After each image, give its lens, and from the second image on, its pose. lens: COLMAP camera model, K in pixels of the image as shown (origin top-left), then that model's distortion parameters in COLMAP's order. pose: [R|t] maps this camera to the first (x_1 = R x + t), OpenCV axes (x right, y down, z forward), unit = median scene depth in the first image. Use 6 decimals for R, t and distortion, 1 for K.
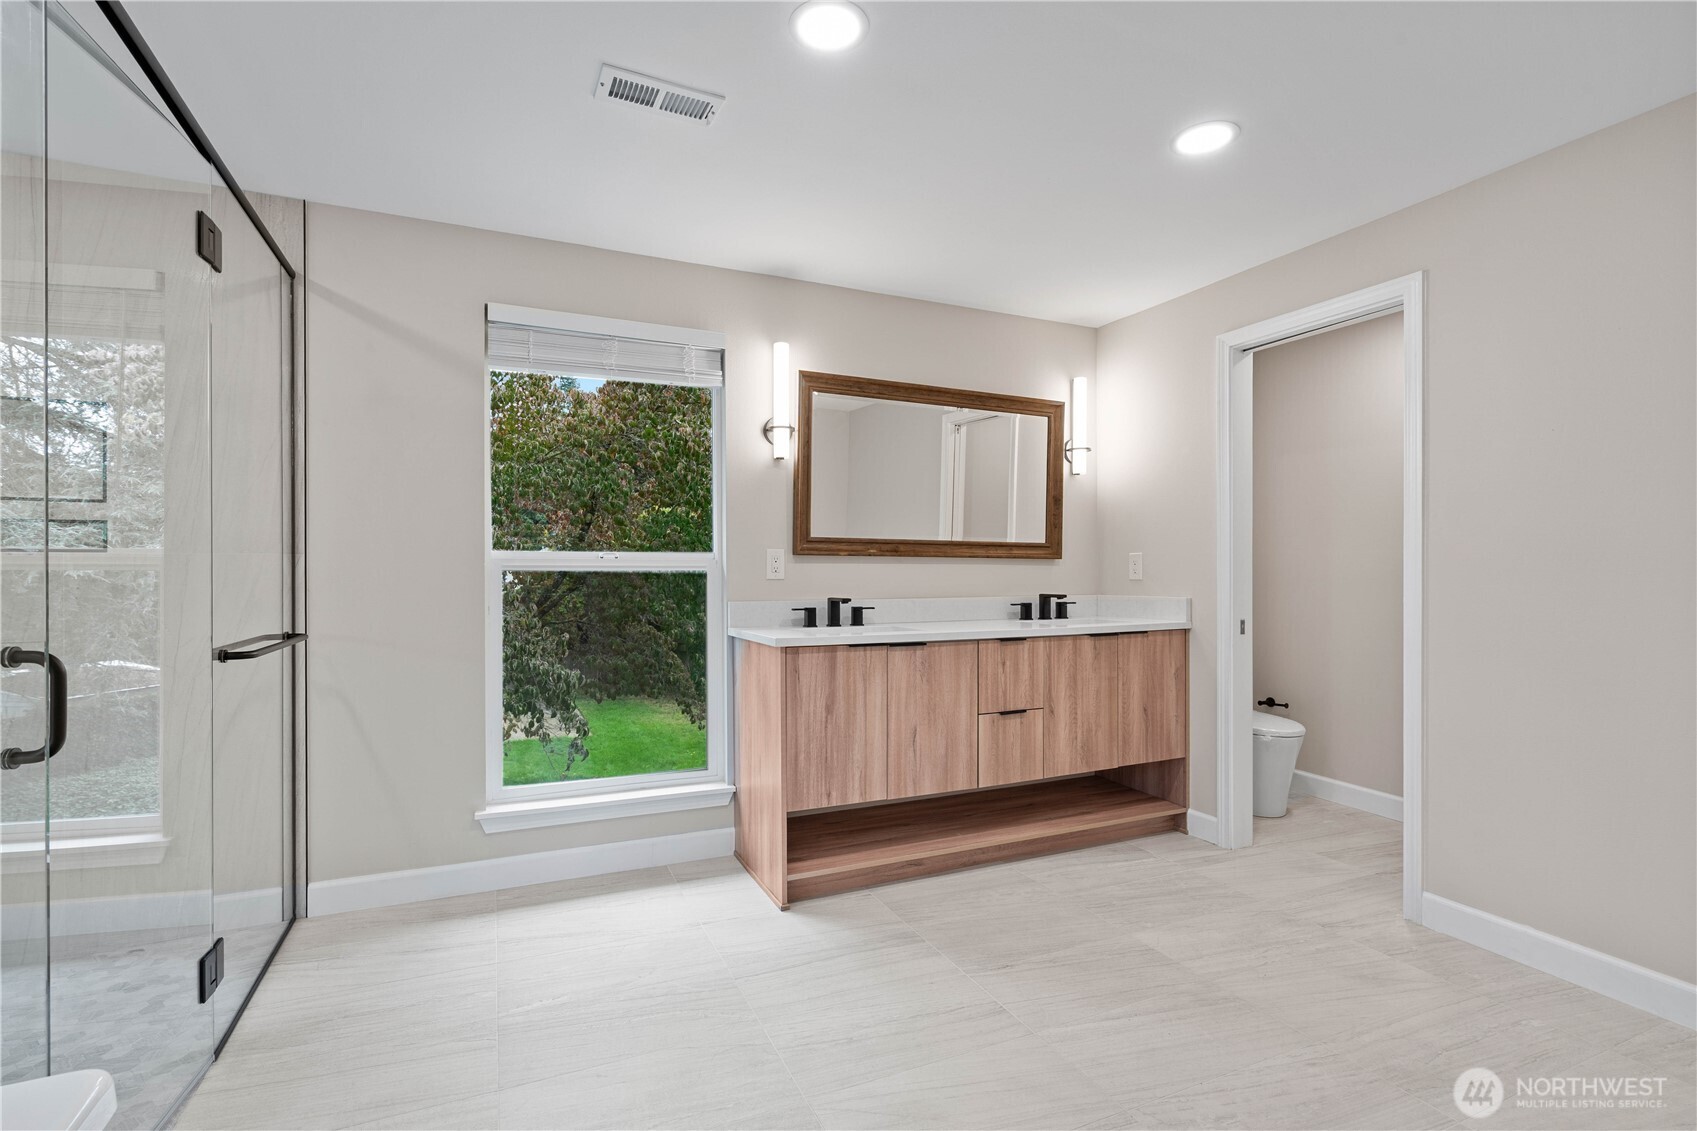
lens RADIAL K [[776.9, 0, 851.1], [0, 776.9, 567.7], [0, 0, 1]] dist [-0.004722, -0.000476]
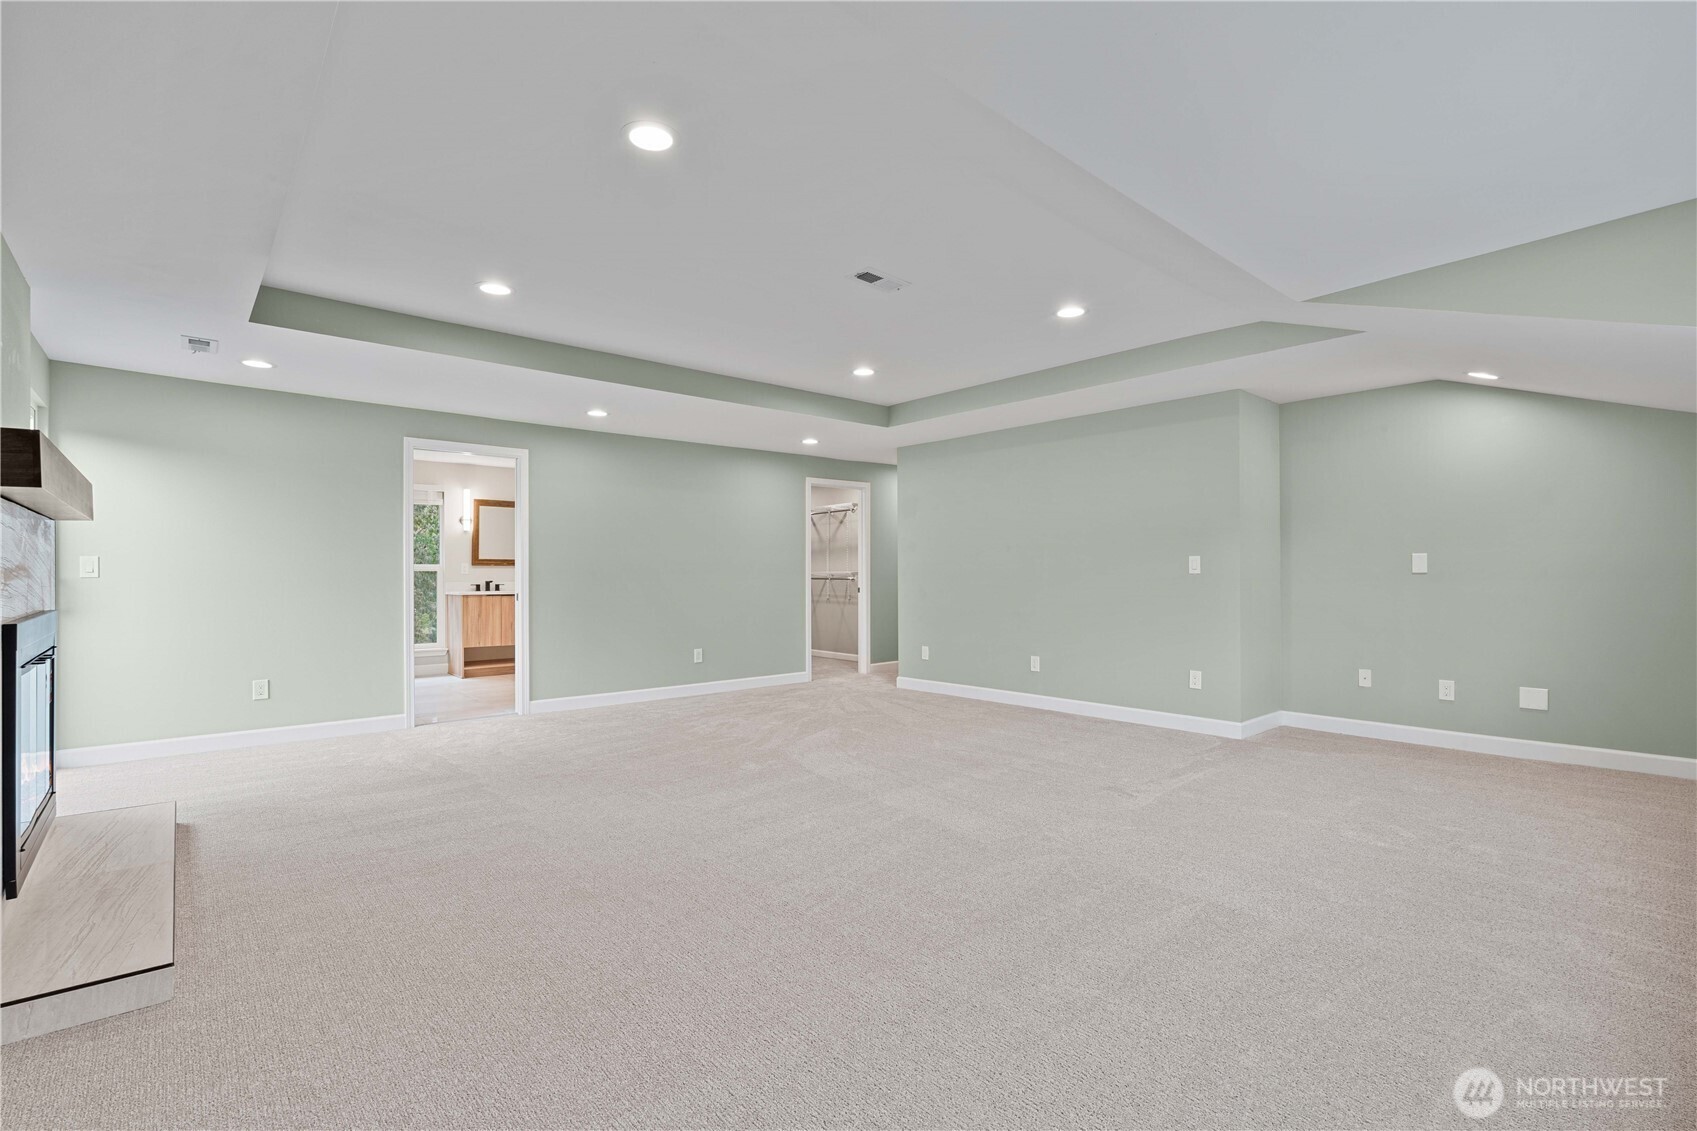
lens RADIAL K [[776.9, 0, 841.9], [0, 776.9, 572.0], [0, 0, 1]] dist [-0.004722, -0.000476]
pose [[0.965116, -0.001038, 0.261821, 0.478084], [0.003184, 0.999965, -0.007773, 0.033716], [-0.261803, 0.008335, 0.965085, -2.030692]]
